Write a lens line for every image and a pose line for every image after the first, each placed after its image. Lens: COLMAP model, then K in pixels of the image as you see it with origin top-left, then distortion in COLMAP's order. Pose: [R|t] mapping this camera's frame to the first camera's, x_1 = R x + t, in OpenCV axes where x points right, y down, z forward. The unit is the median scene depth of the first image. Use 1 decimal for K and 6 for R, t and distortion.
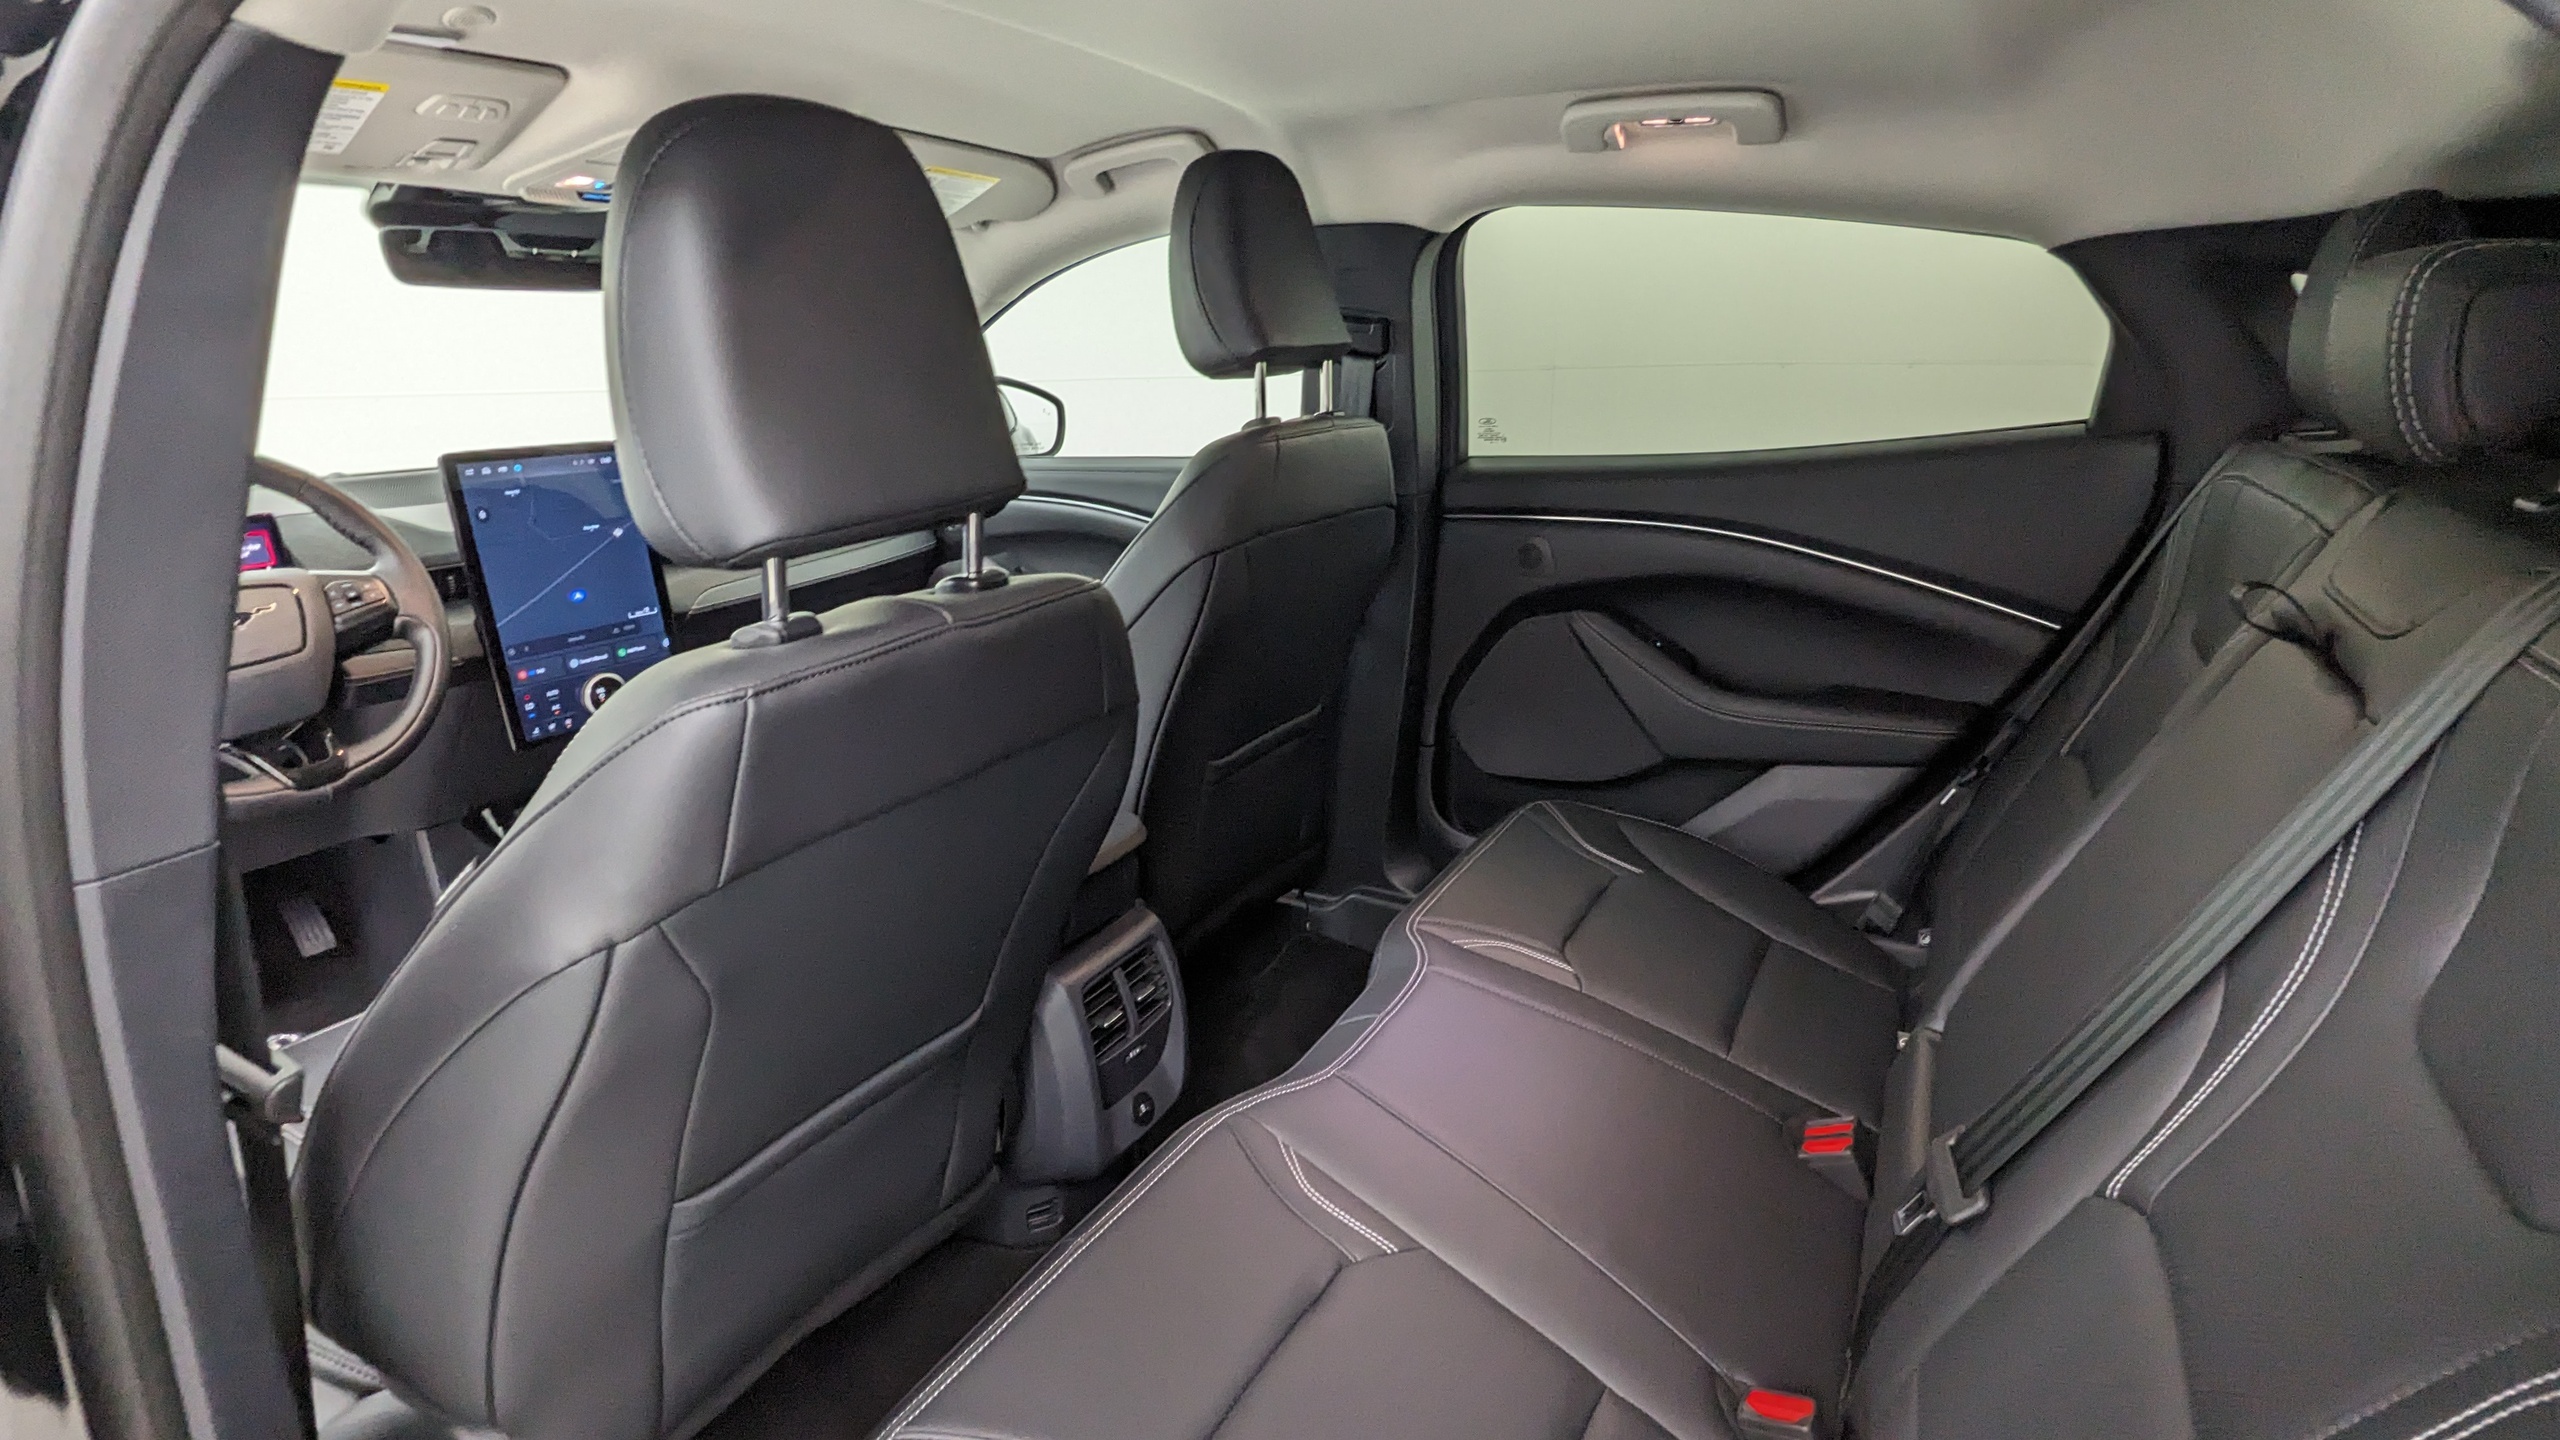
lens RADIAL K [[1241.4, 0, 1312.9], [0, 1241.4, 720.7], [0, 0, 1]] dist [-0.010885, -0.000636]
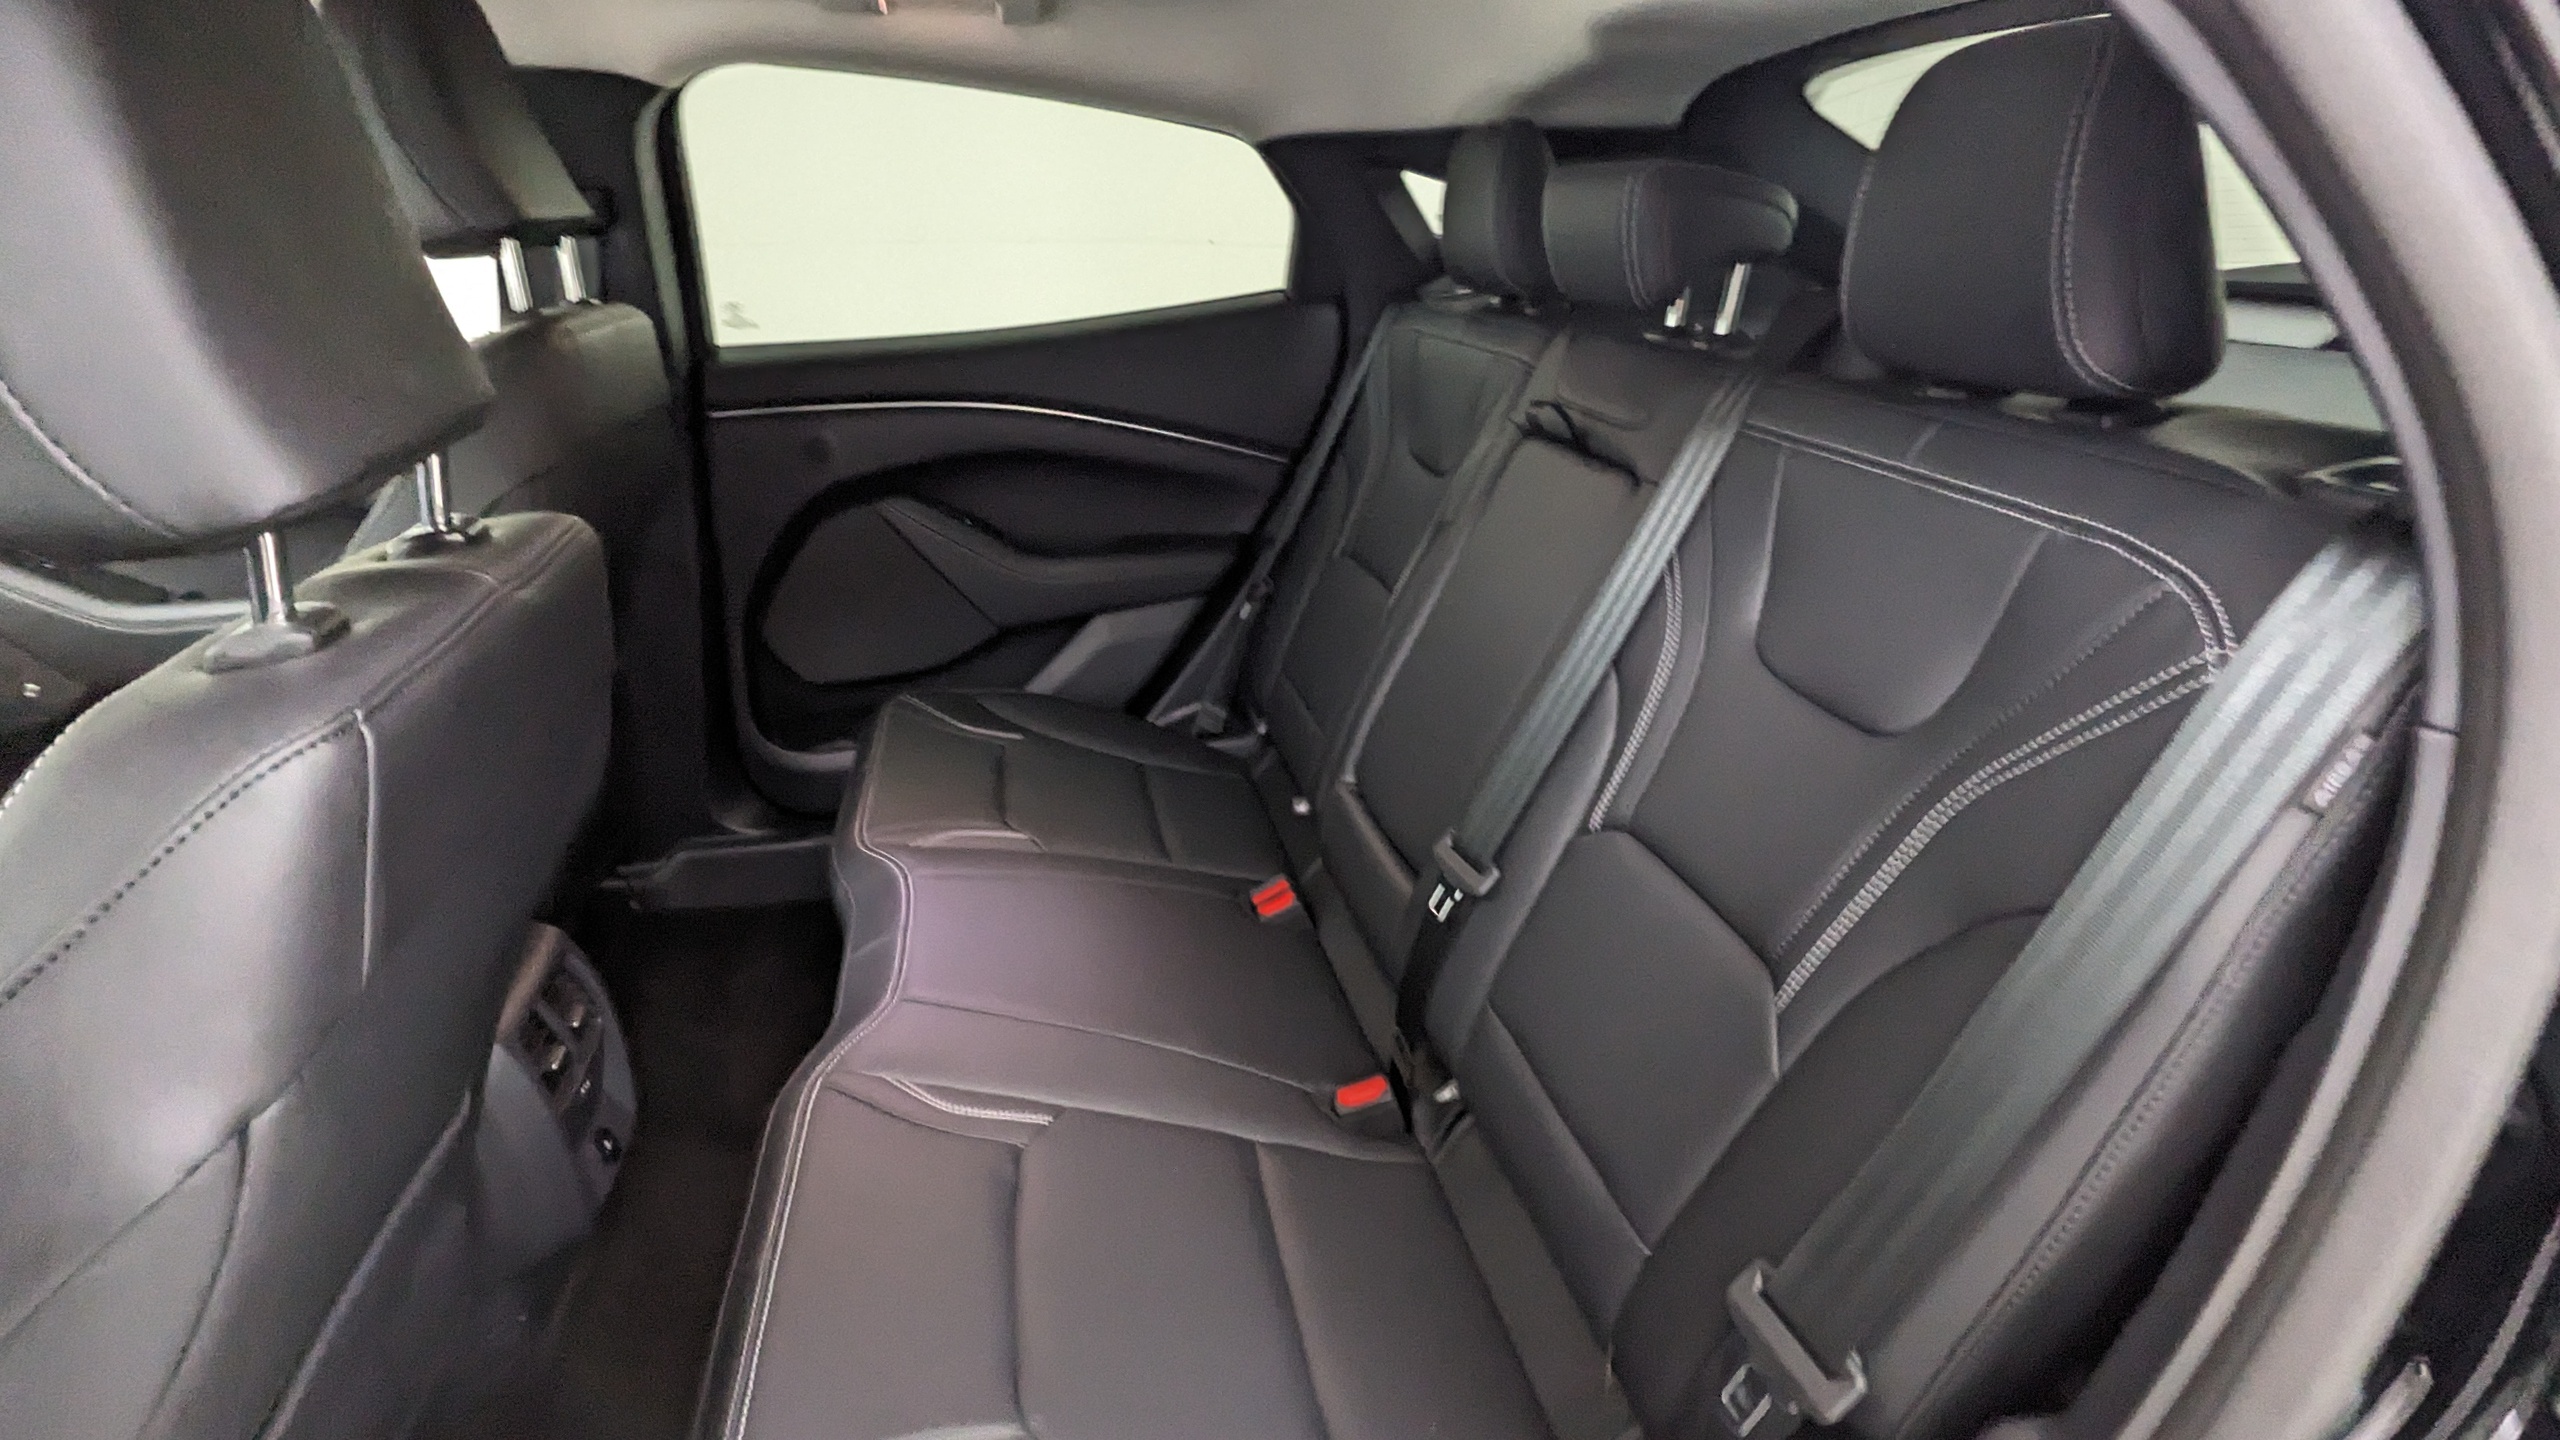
lens RADIAL K [[1223.5, 0, 1292.9], [0, 1223.5, 716.6], [0, 0, 1]] dist [-0.000315, -0.000744]
pose [[0.742924, -0.237541, 0.625810, -0.216454], [0.180348, 0.971376, 0.154610, -0.014941], [-0.644622, -0.002000, 0.764498, 0.051847]]
